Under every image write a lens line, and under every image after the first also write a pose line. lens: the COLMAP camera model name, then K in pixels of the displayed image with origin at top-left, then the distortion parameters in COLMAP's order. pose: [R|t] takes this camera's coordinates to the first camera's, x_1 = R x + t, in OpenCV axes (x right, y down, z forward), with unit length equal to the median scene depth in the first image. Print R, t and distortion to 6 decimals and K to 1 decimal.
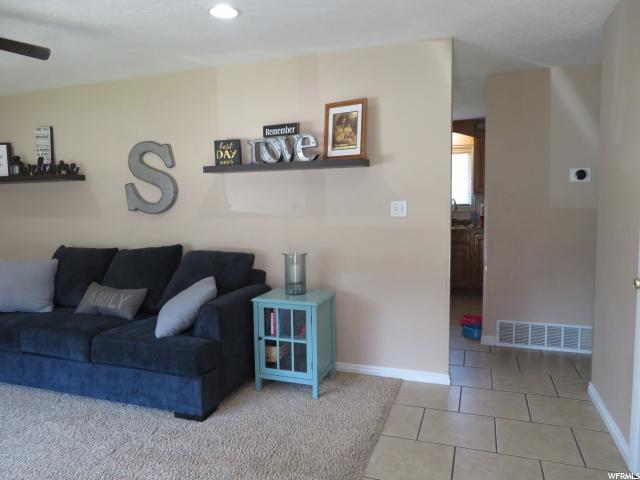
lens RADIAL K [[458.9, 0, 320.0], [0, 458.9, 240.0], [0, 0, 1]] dist [-0.005685, 0.001558]
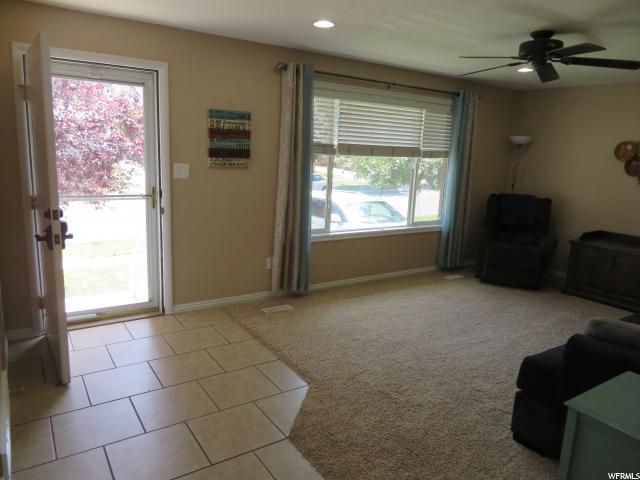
lens RADIAL K [[458.9, 0, 320.0], [0, 458.9, 240.0], [0, 0, 1]] dist [-0.005685, 0.001558]
pose [[-0.598336, 0.144237, -0.788156, 0.526719], [-0.108461, 0.960030, 0.258030, -0.142903], [0.793871, 0.239873, -0.558776, 0.938079]]
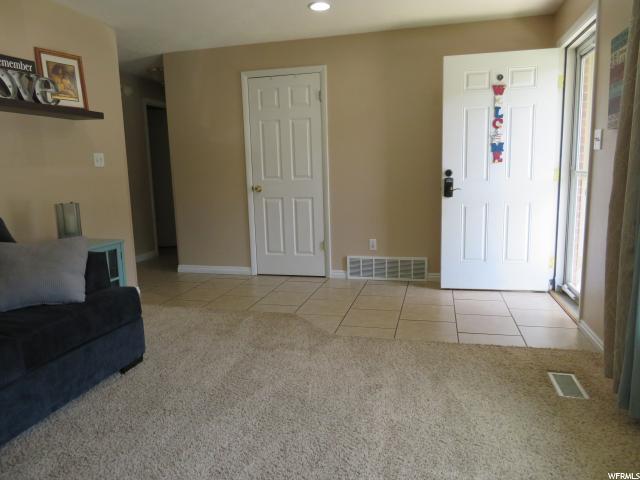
lens RADIAL K [[458.9, 0, 320.0], [0, 458.9, 240.0], [0, 0, 1]] dist [-0.005685, 0.001558]
pose [[-0.091285, -0.134569, 0.986691, -1.066786], [0.120651, 0.982034, 0.145096, 0.031359], [-0.988489, 0.132290, -0.073409, 0.557529]]
